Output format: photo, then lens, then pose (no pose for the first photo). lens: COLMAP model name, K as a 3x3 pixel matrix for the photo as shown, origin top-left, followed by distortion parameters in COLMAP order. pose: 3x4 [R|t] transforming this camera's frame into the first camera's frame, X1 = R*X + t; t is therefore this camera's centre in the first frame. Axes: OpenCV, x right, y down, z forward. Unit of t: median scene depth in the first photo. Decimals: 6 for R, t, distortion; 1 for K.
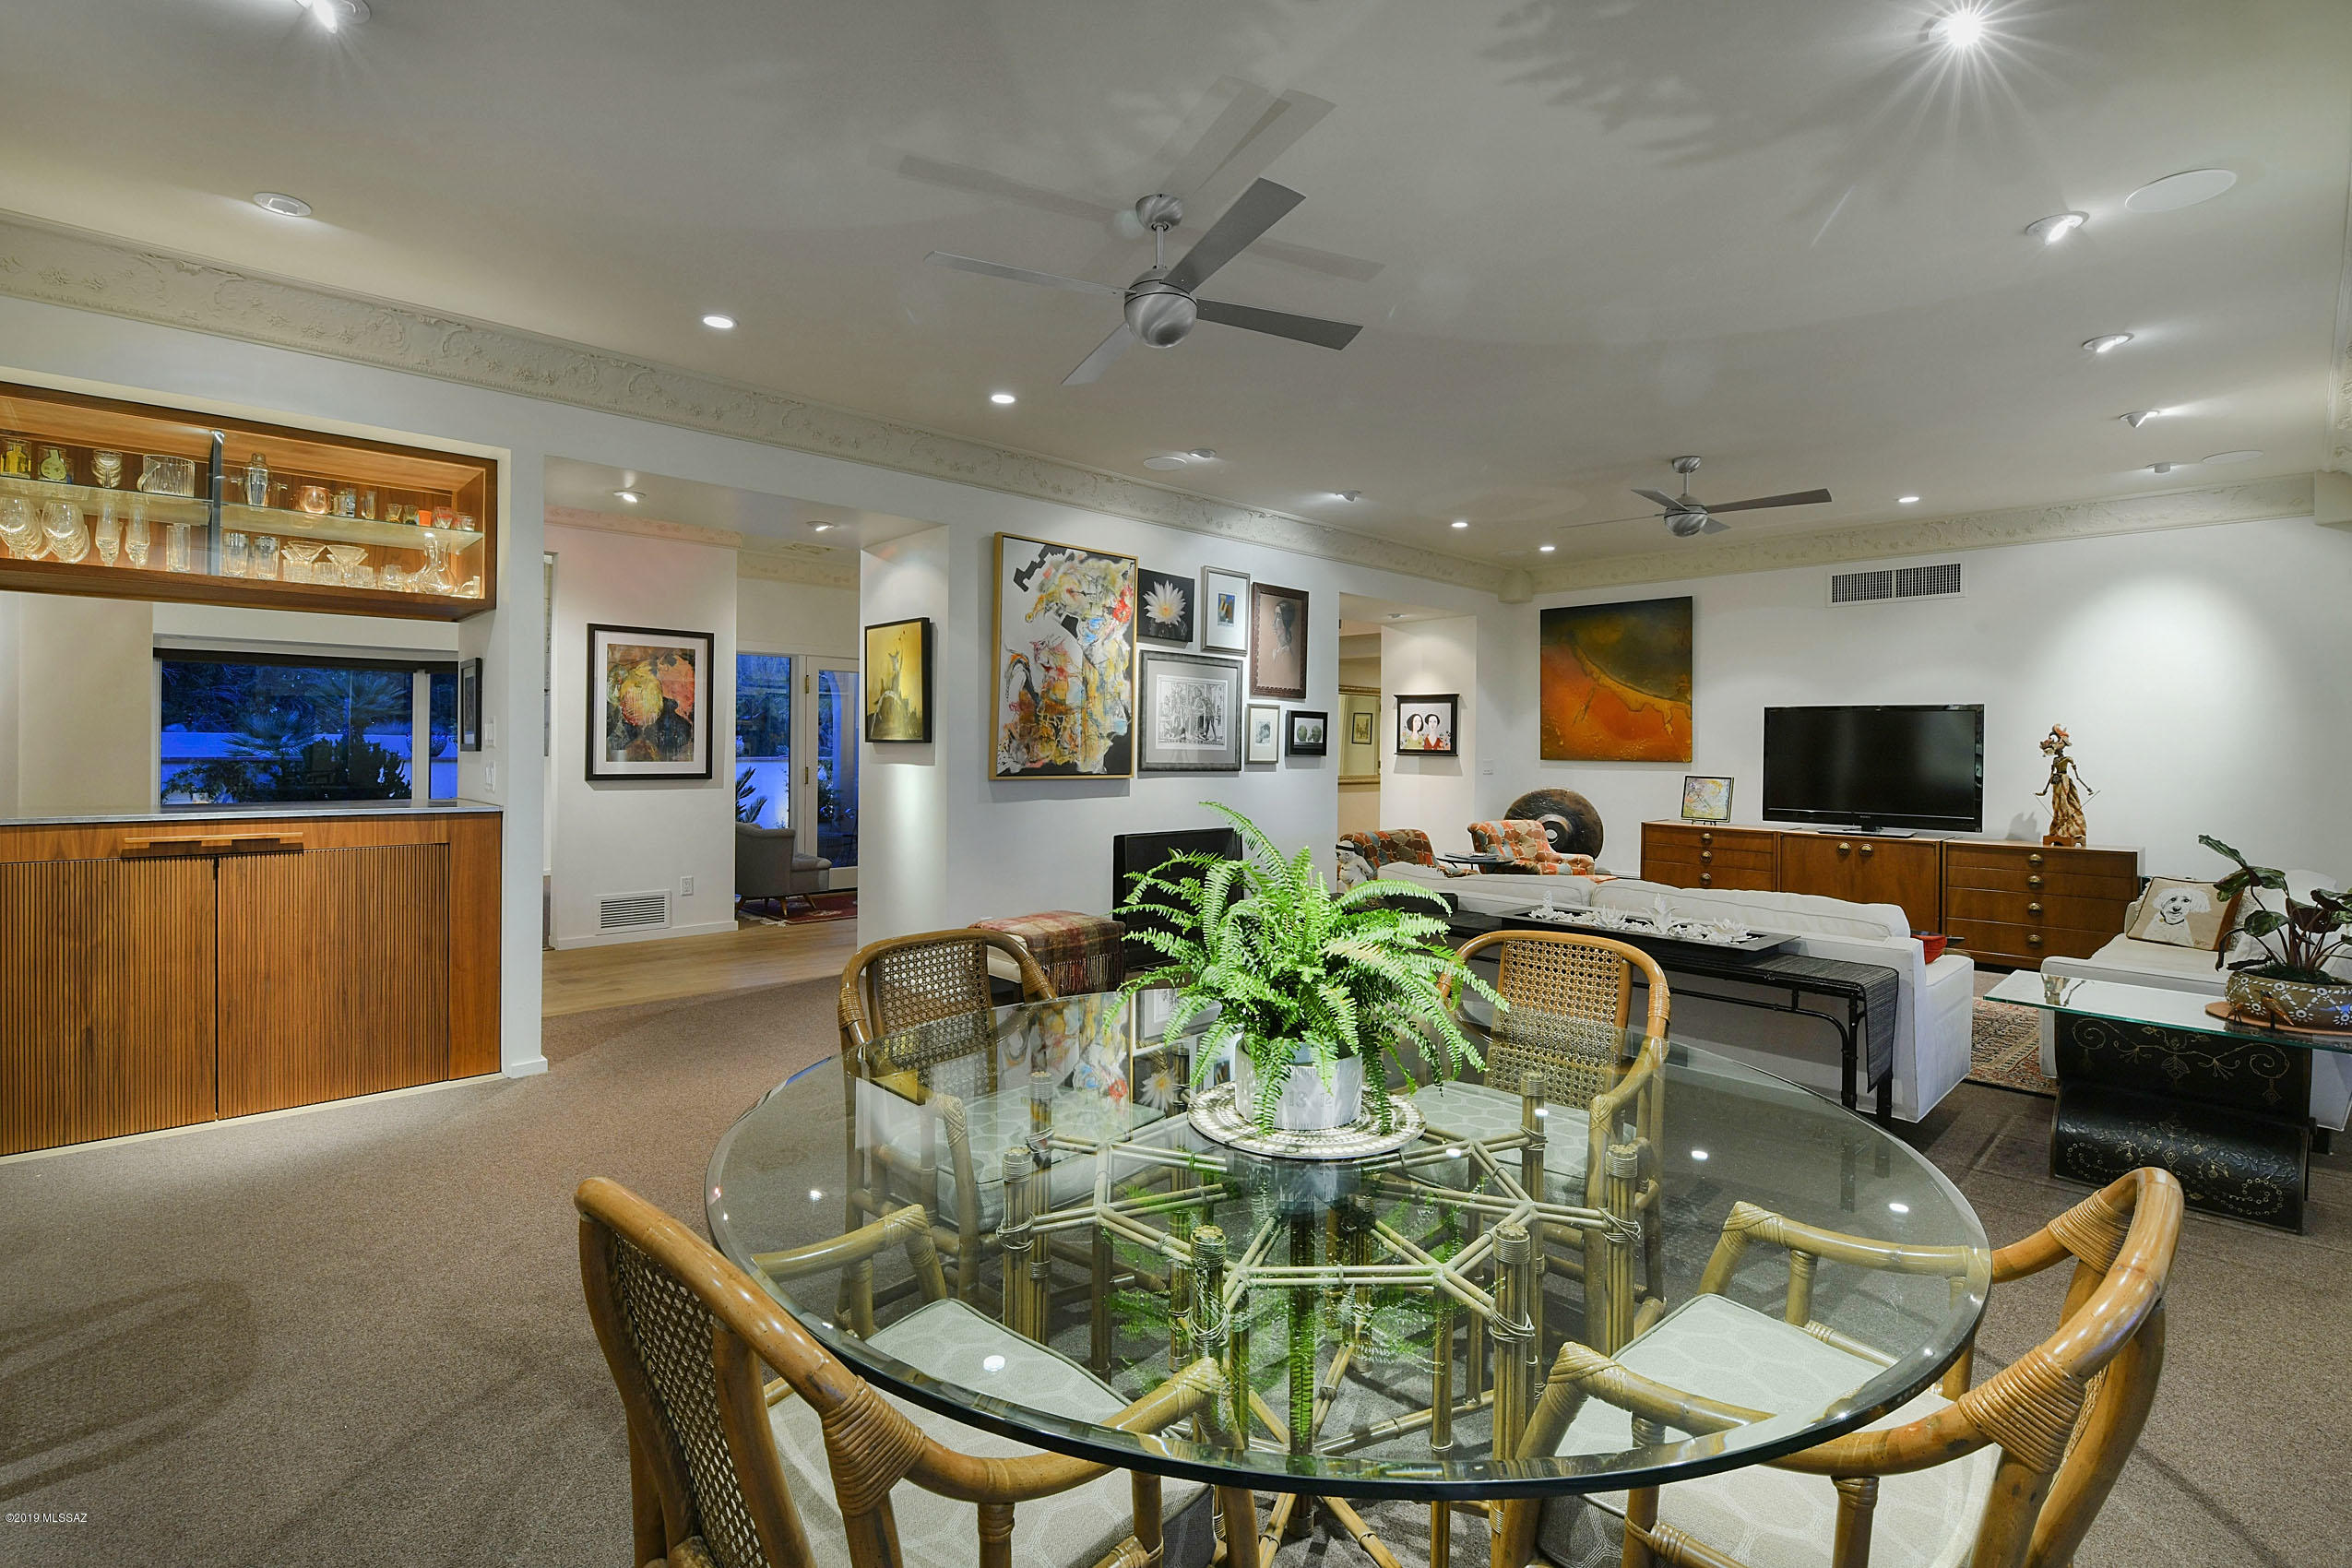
lens RADIAL K [[1052.1, 0, 1119.4], [0, 1052.1, 751.1], [0, 0, 1]] dist [-0.001489, -0.008590]
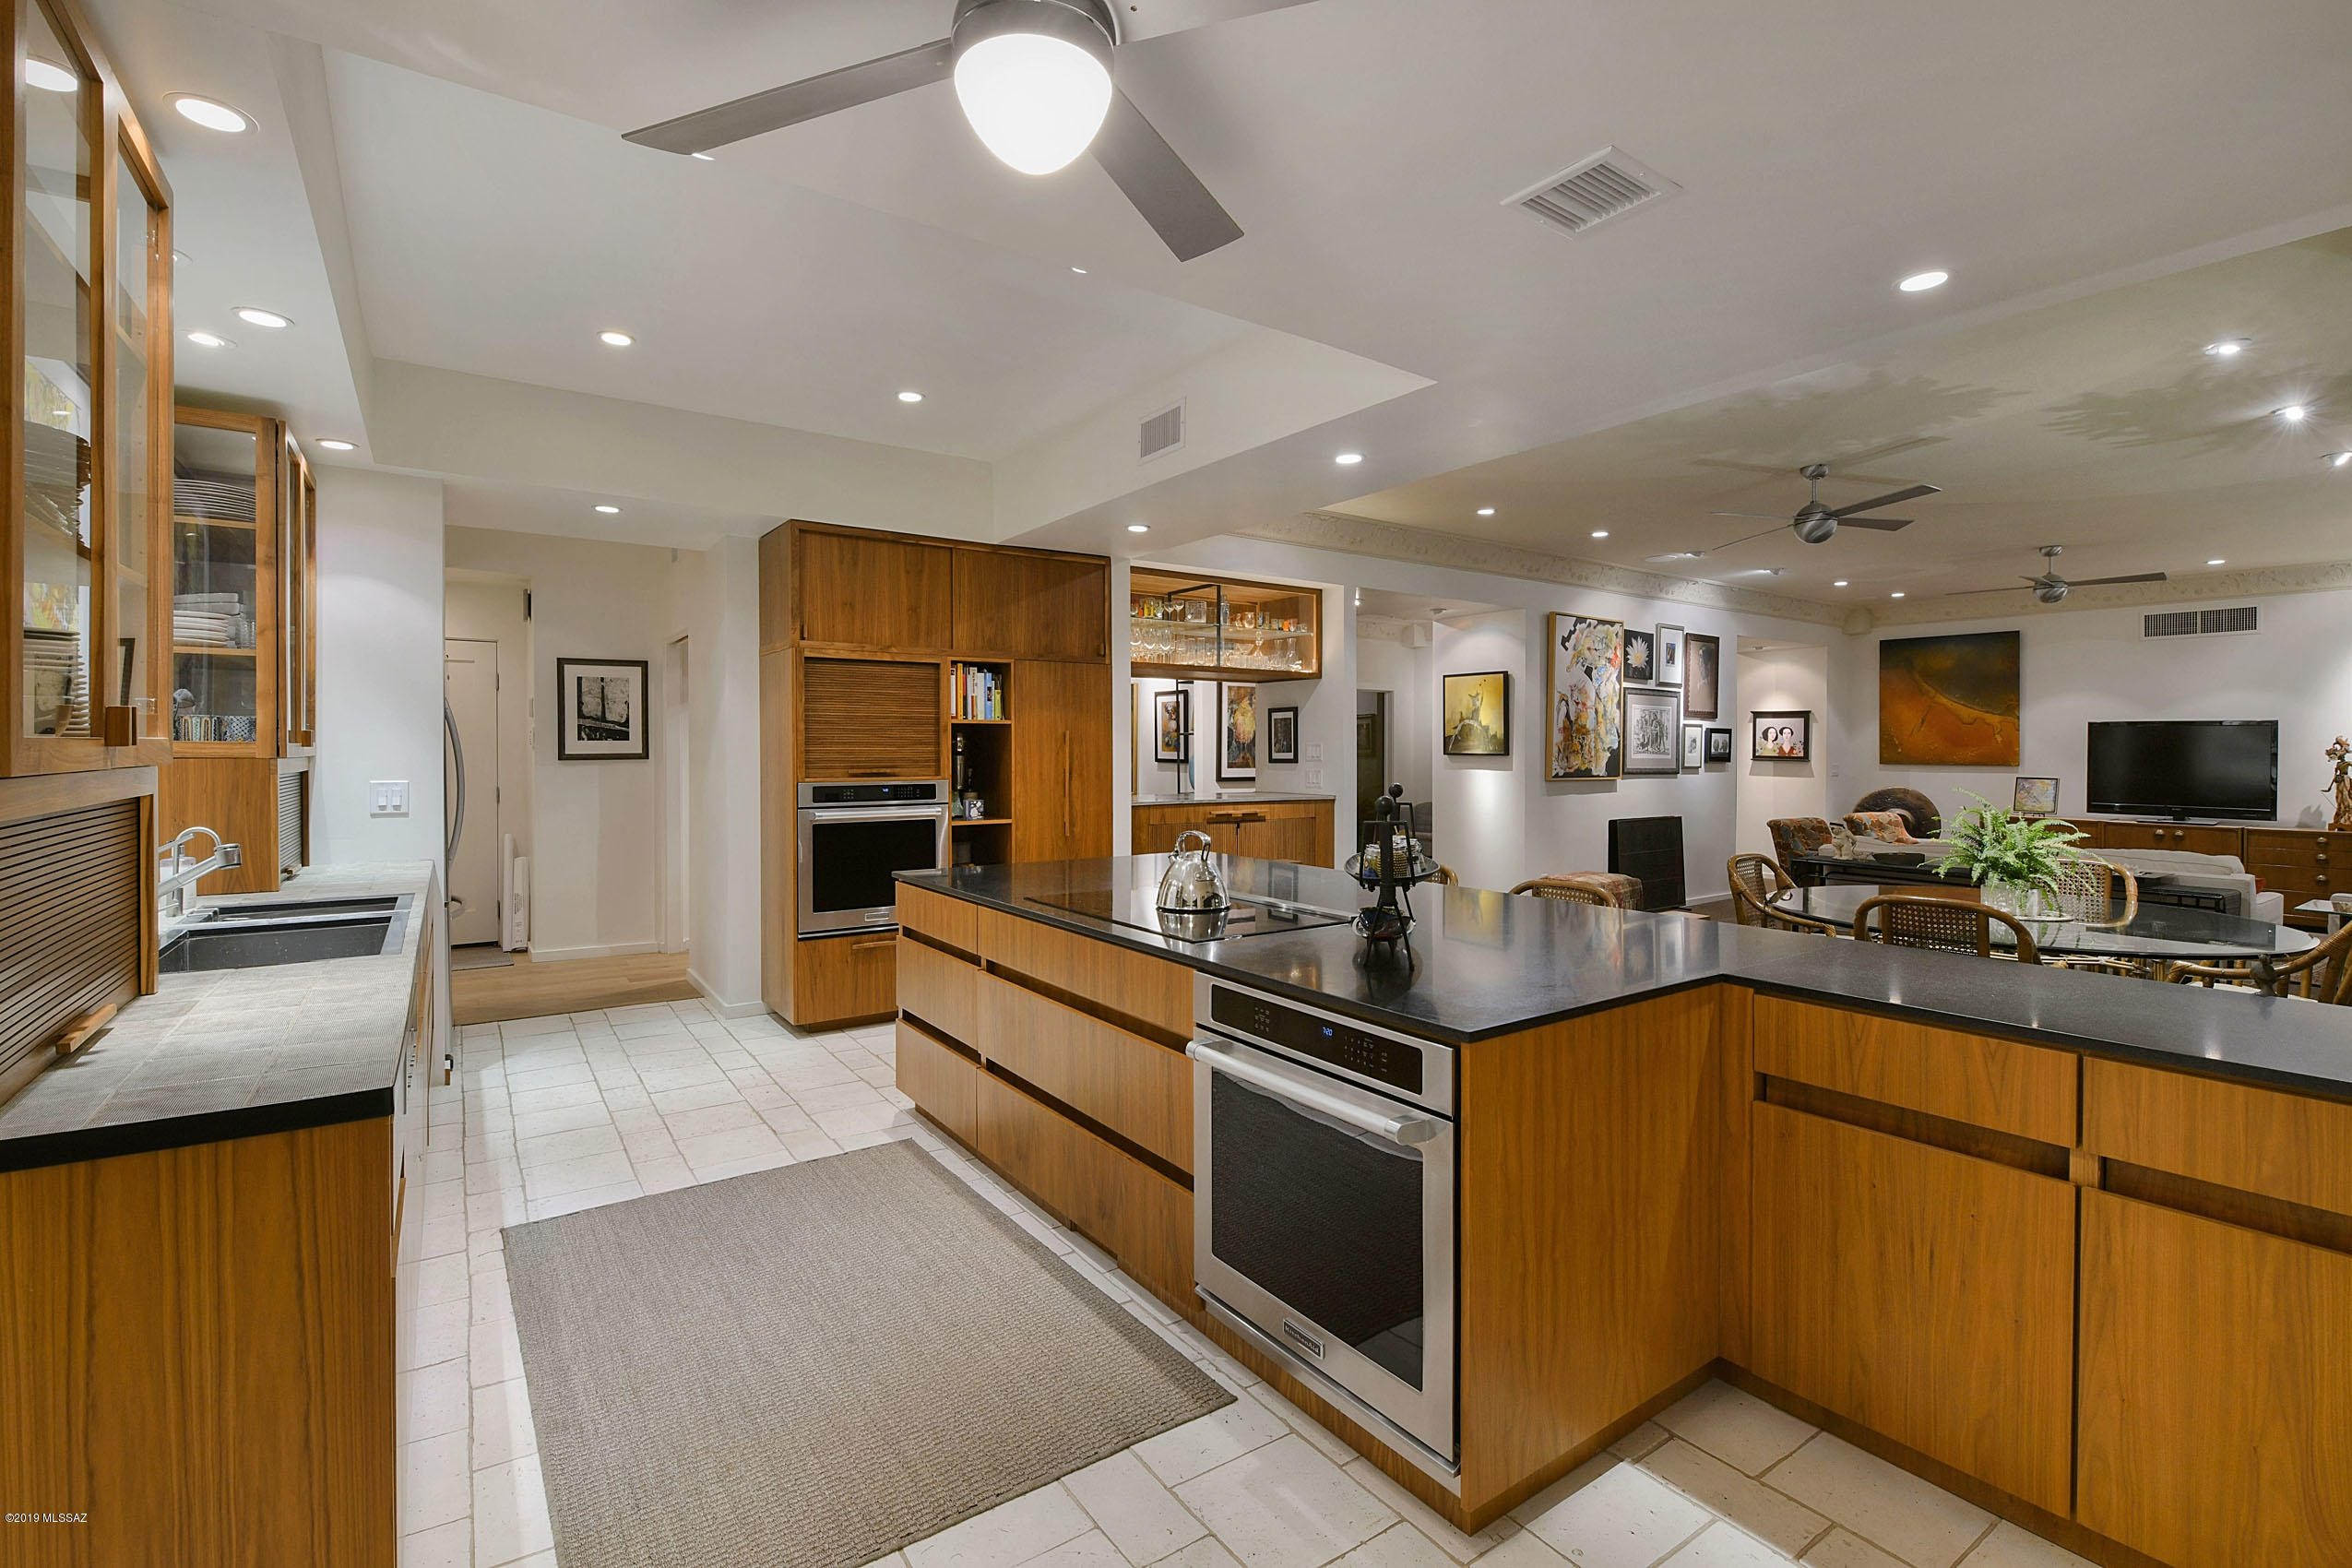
lens RADIAL K [[1052.1, 0, 1196.2], [0, 1052.1, 762.2], [0, 0, 1]] dist [-0.001489, -0.008590]
pose [[0.994813, -0.003037, -0.101673, -0.394792], [0.003883, 0.999959, 0.008124, -0.010398], [0.101644, -0.008477, 0.994785, -0.435779]]
